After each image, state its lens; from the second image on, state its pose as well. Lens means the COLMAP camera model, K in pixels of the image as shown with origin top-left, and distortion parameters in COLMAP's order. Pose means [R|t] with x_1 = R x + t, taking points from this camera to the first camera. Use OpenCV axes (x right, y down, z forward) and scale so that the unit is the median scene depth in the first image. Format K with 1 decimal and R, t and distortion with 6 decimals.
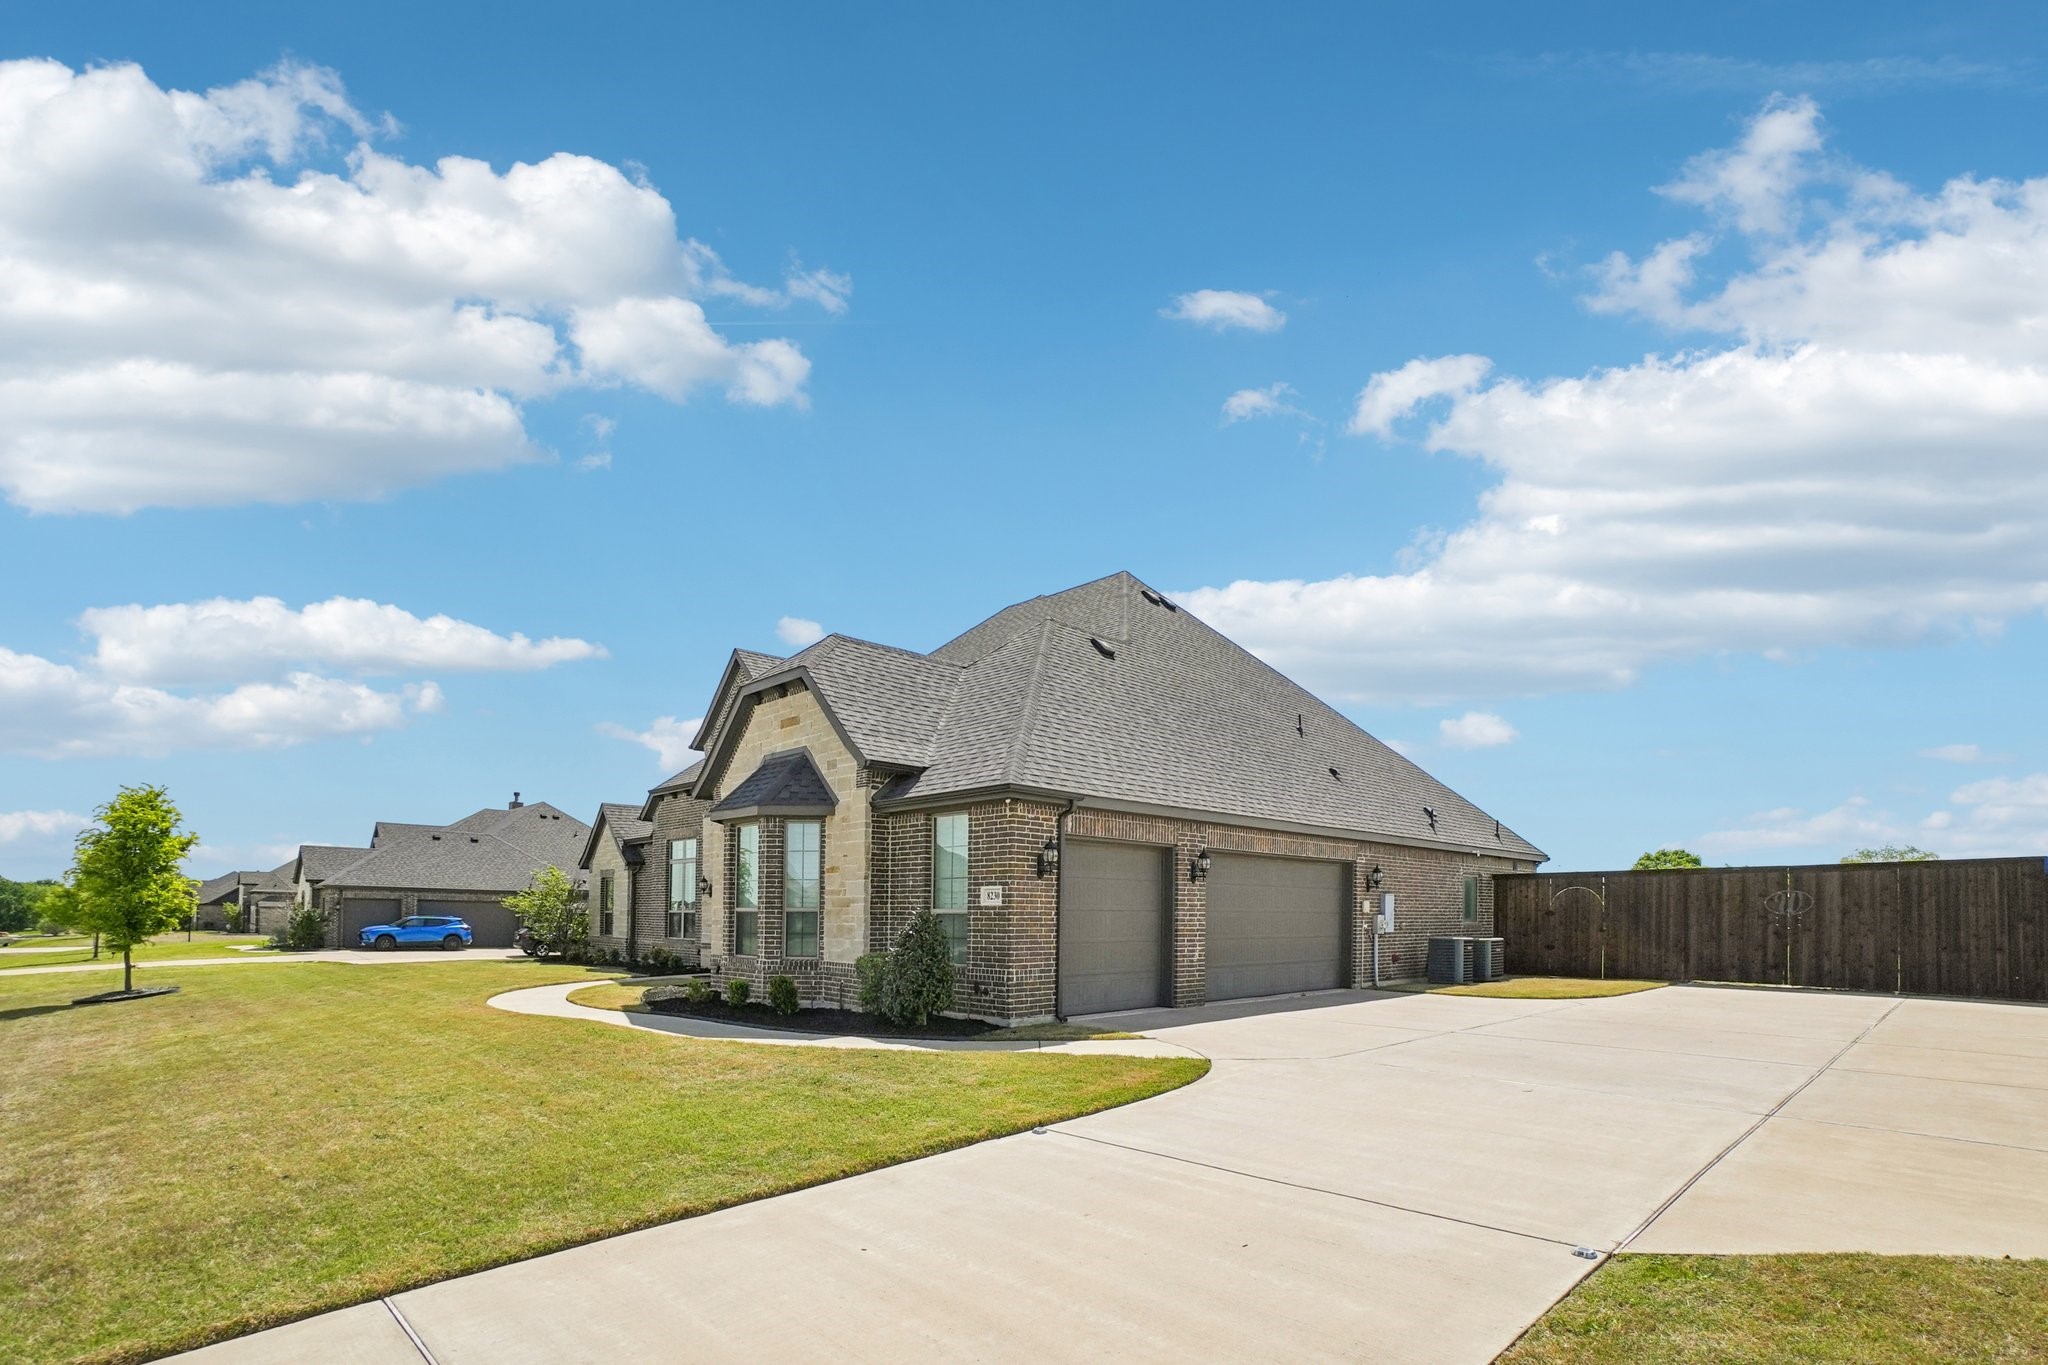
lens RADIAL K [[939.1, 0, 1030.8], [0, 939.1, 701.5], [0, 0, 1]] dist [-0.054582, 0.000320]
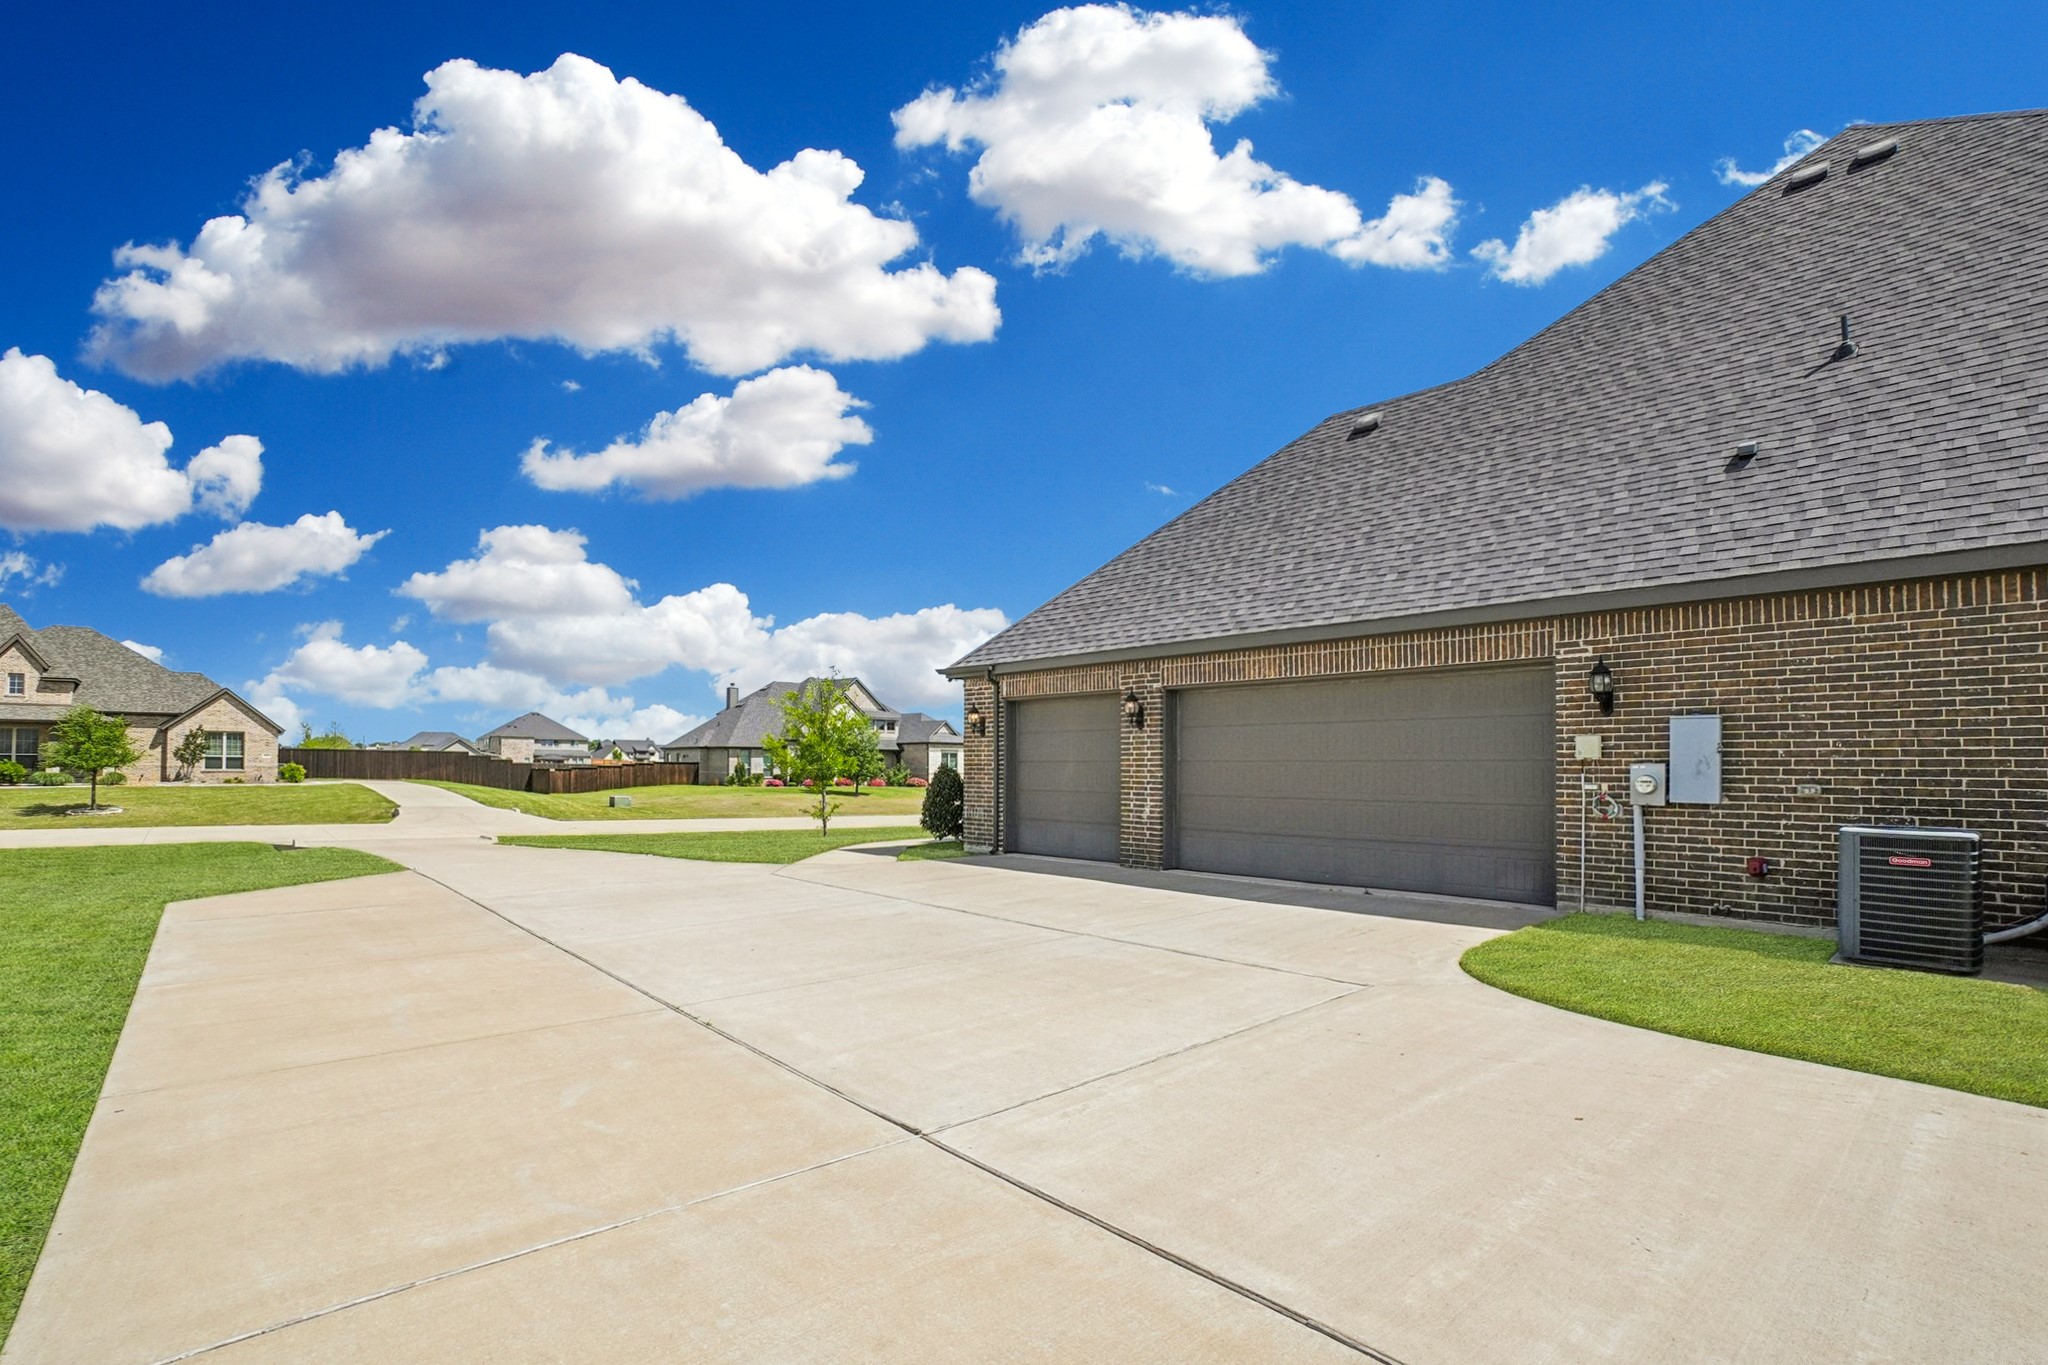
lens RADIAL K [[939.1, 0, 1030.8], [0, 939.1, 701.5], [0, 0, 1]] dist [-0.054582, 0.000320]
pose [[-0.019393, -0.083938, -0.996282, 1.052630], [0.212852, 0.973280, -0.086144, 0.223050], [0.976892, -0.213731, -0.001009, 0.911107]]
